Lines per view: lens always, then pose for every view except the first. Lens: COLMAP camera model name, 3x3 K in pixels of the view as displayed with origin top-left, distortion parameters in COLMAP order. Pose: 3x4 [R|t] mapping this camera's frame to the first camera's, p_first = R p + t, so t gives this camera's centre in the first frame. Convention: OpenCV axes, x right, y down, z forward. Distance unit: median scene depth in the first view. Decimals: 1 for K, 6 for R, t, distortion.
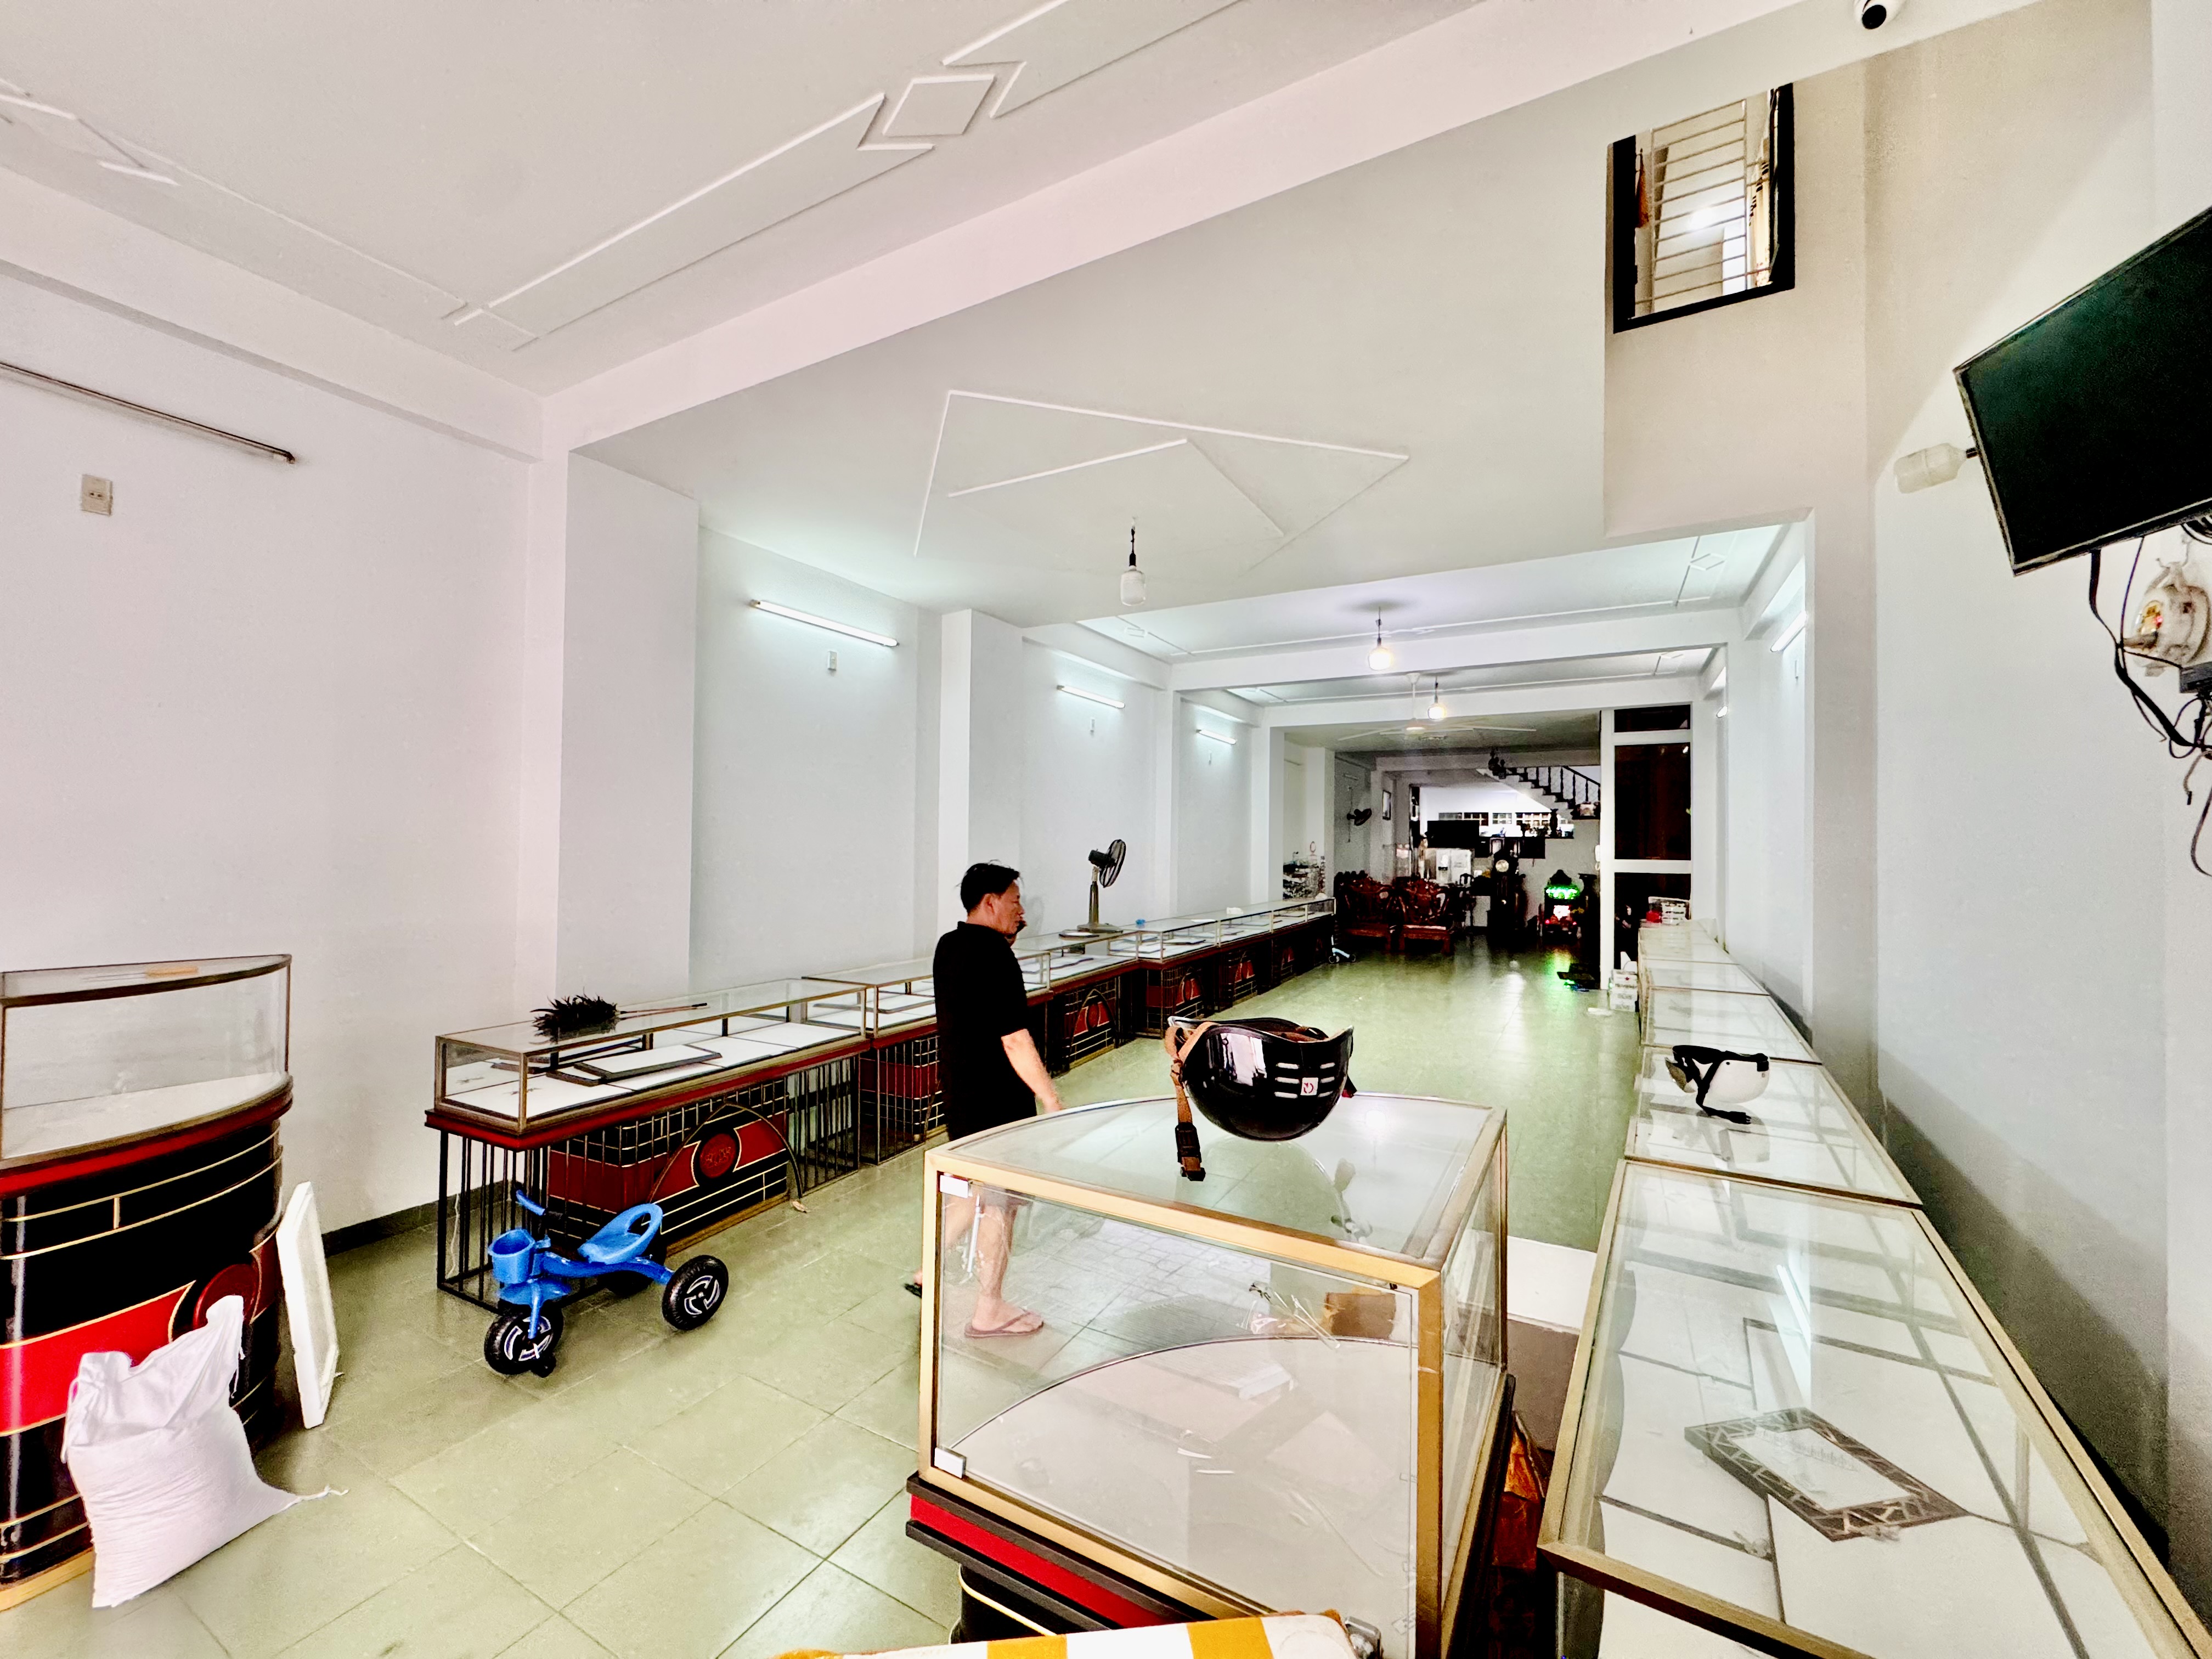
lens RADIAL K [[886.7, 0, 1106.0], [0, 886.7, 829.5], [0, 0, 1]] dist [0.020527, 0.000094]
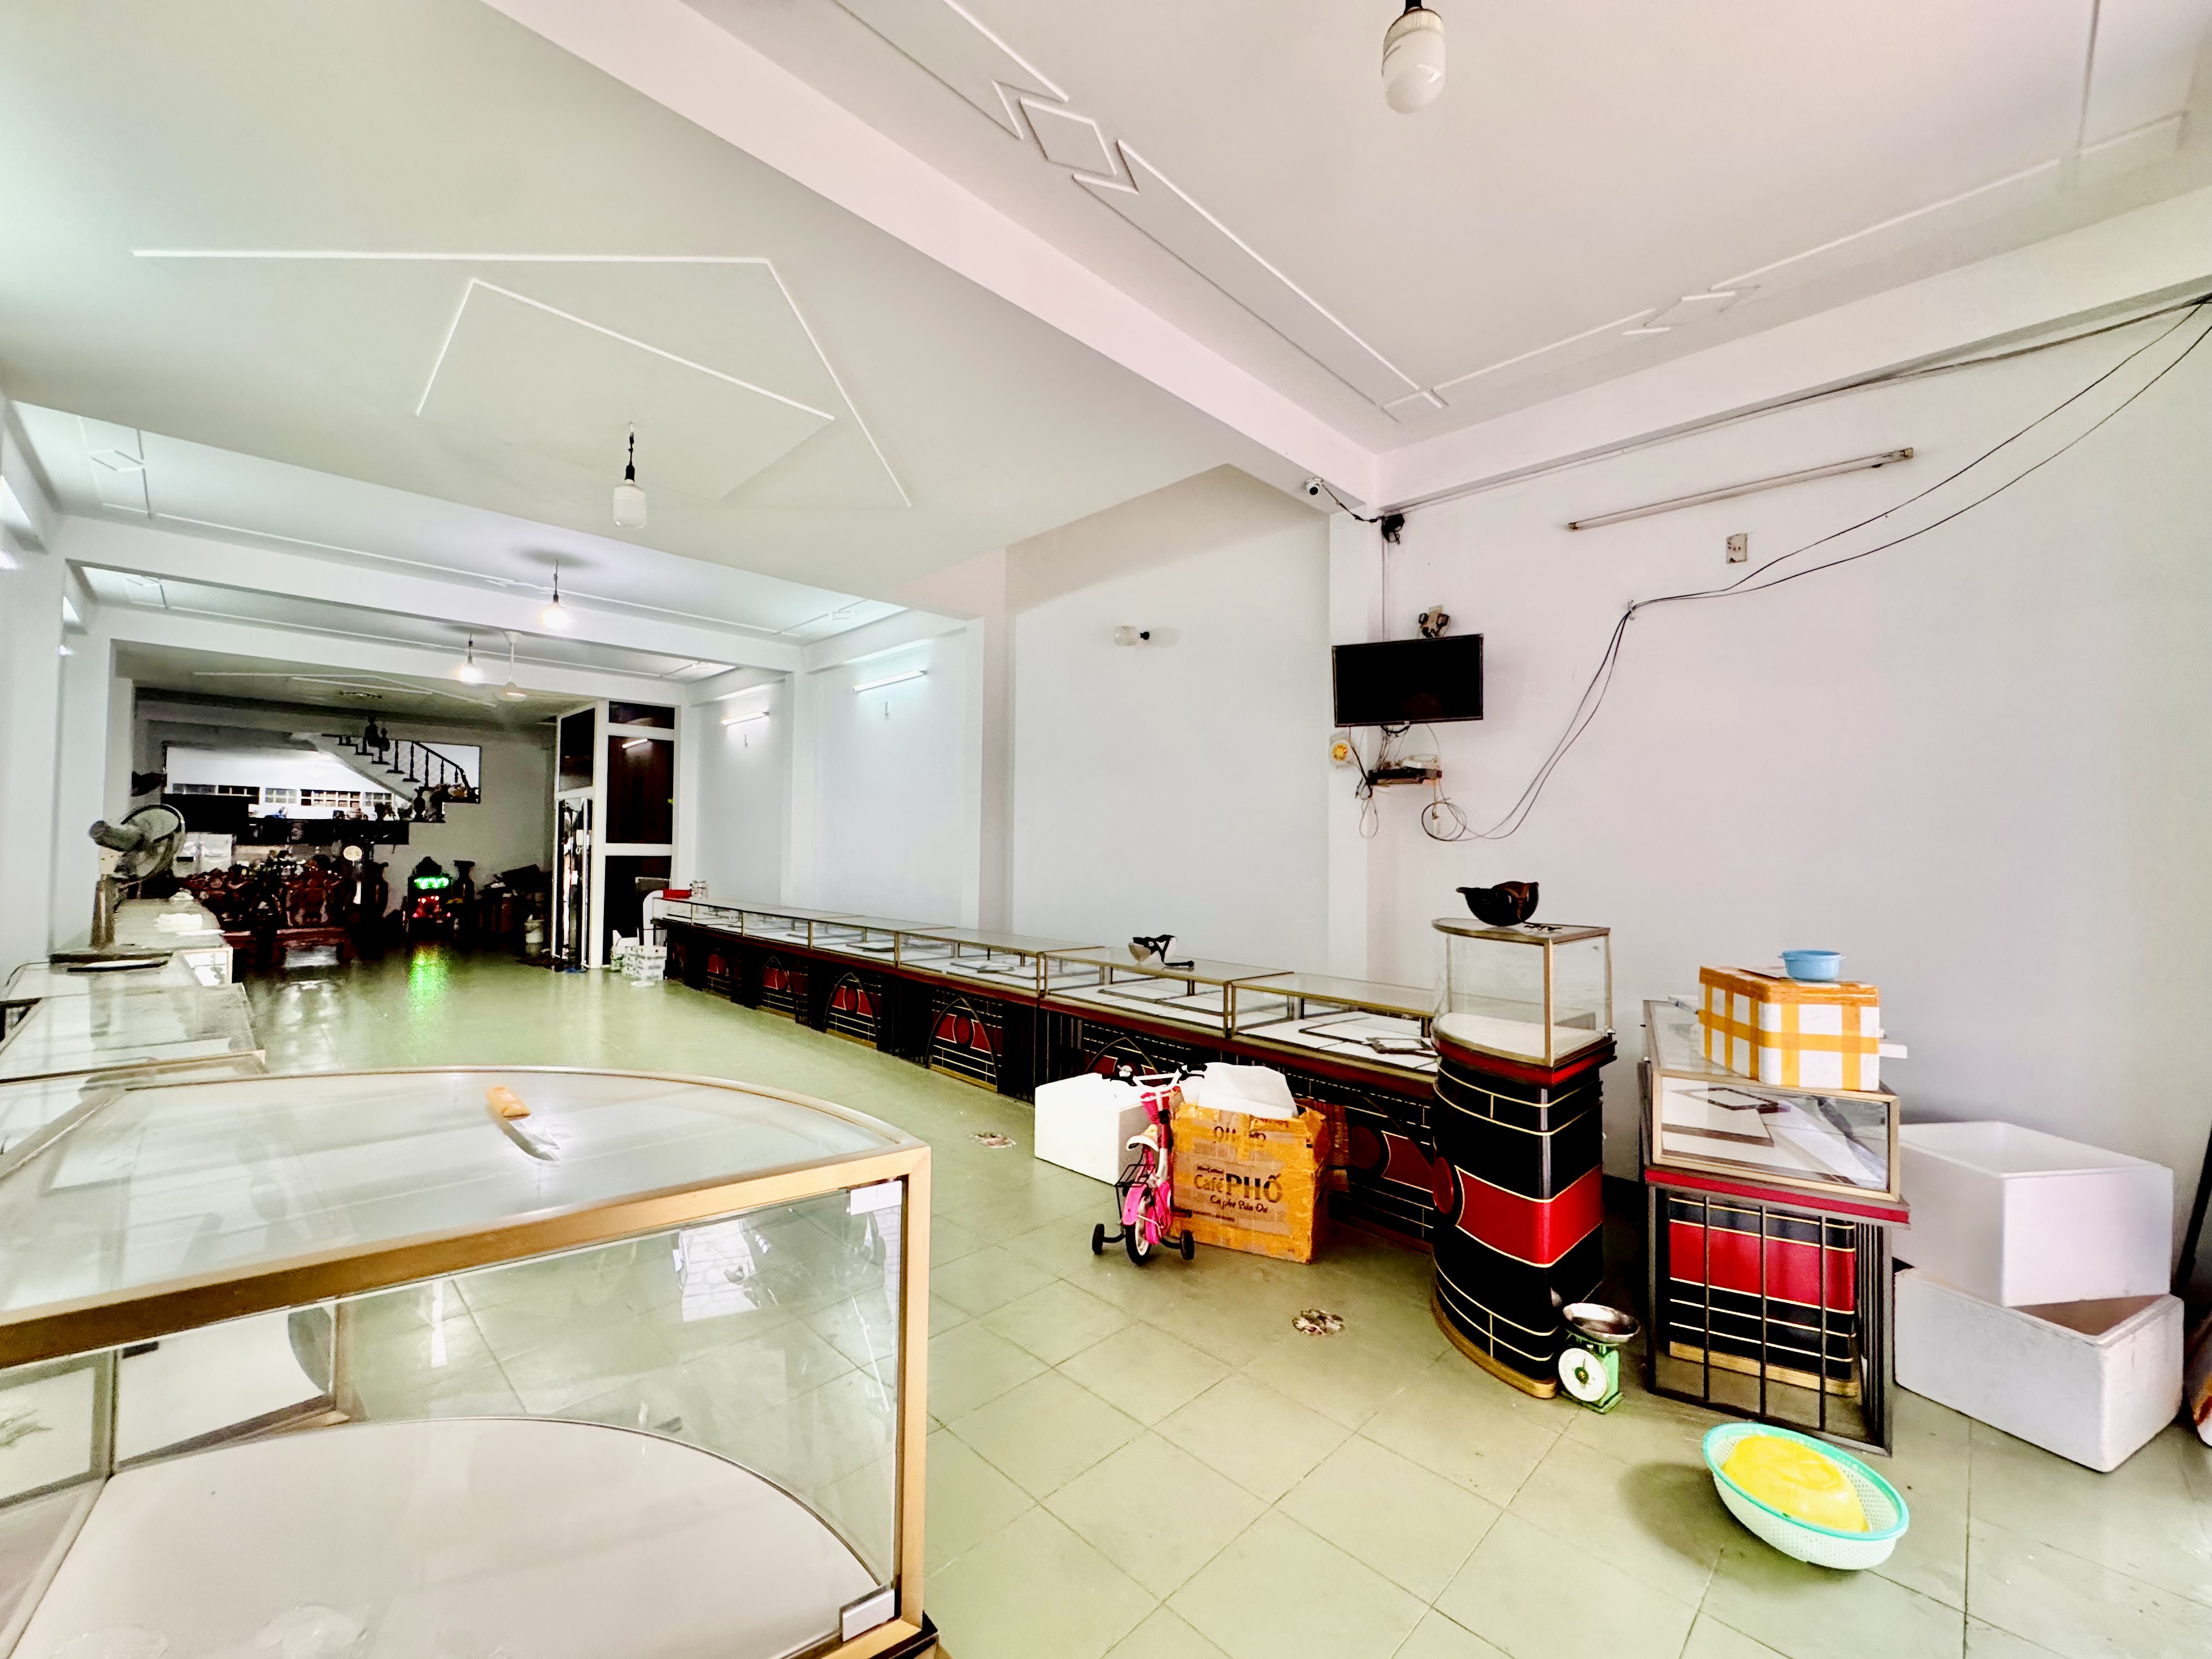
lens RADIAL K [[895.0, 0, 1106.0], [0, 895.0, 829.5], [0, 0, 1]] dist [-0.001557, -0.000043]
pose [[0.278672, 0.020150, 0.960175, -0.177285], [-0.030150, 0.999471, -0.012224, 0.007759], [-0.959913, -0.025543, 0.279132, 0.089899]]
